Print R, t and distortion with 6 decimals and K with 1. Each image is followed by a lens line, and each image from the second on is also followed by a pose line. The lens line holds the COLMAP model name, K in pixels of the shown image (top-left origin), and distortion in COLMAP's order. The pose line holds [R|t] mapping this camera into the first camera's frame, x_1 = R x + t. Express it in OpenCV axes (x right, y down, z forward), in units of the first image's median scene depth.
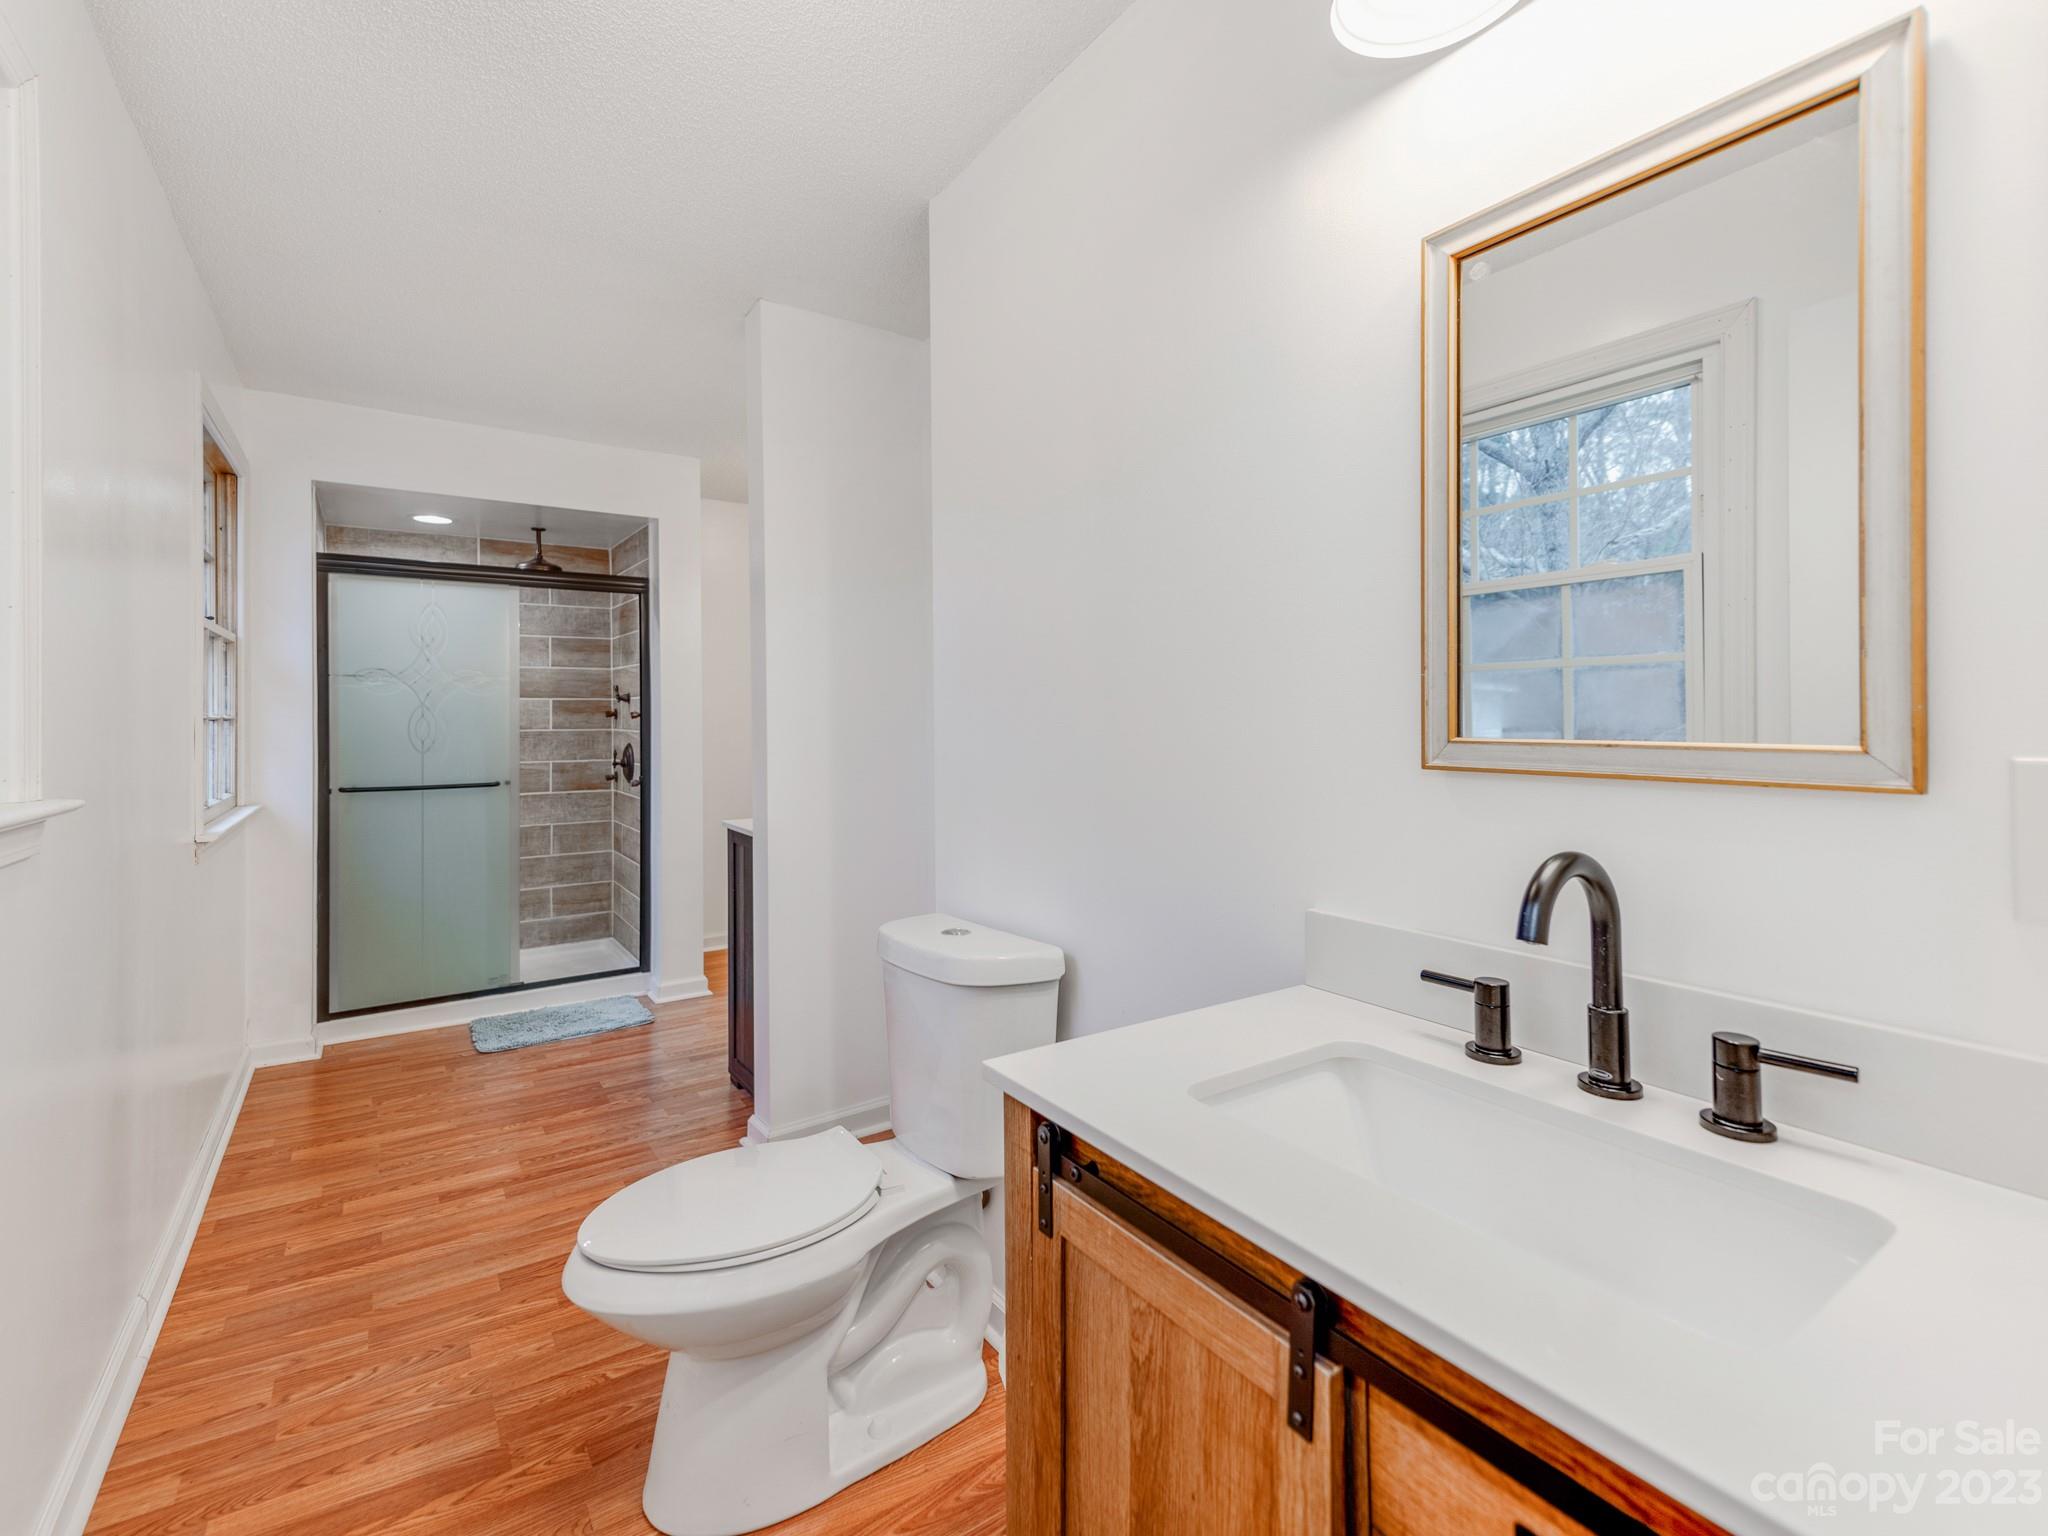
lens RADIAL K [[905.6, 0, 1026.1], [0, 905.6, 724.4], [0, 0, 1]] dist [0.000587, -0.000073]
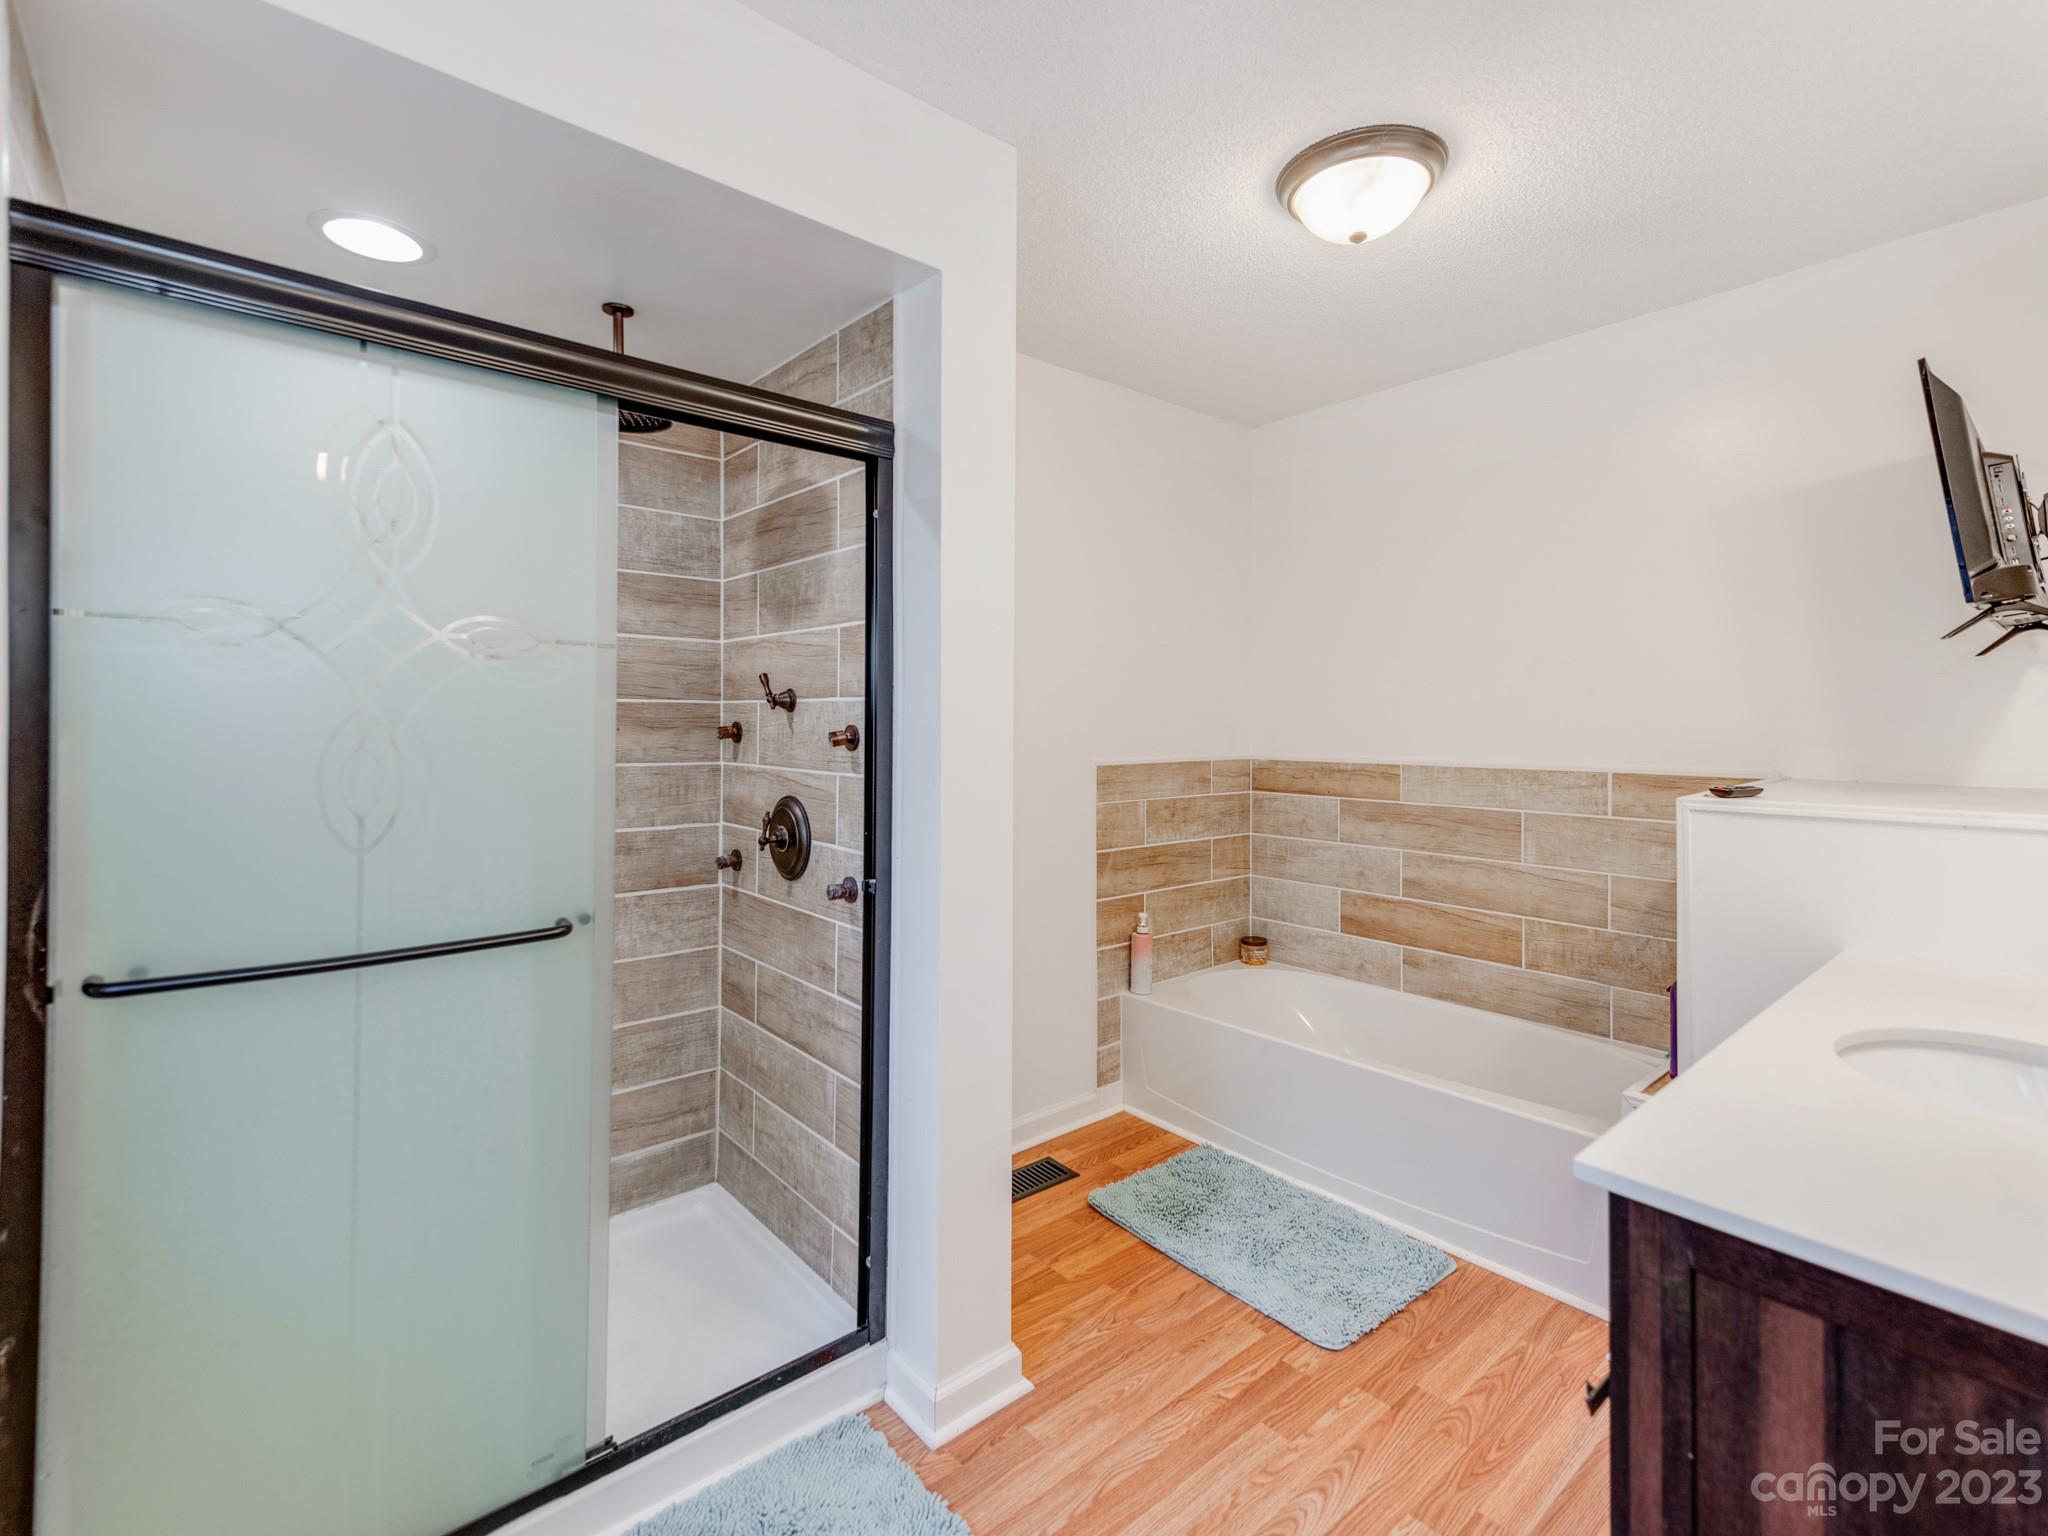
lens RADIAL K [[923.9, 0, 985.4], [0, 923.9, 726.8], [0, 0, 1]] dist [0.016928, -0.000068]
pose [[0.997621, 0.007150, 0.068564, -0.367052], [-0.006673, 0.999952, -0.007188, -0.012243], [-0.068612, 0.006713, 0.997621, 0.509621]]
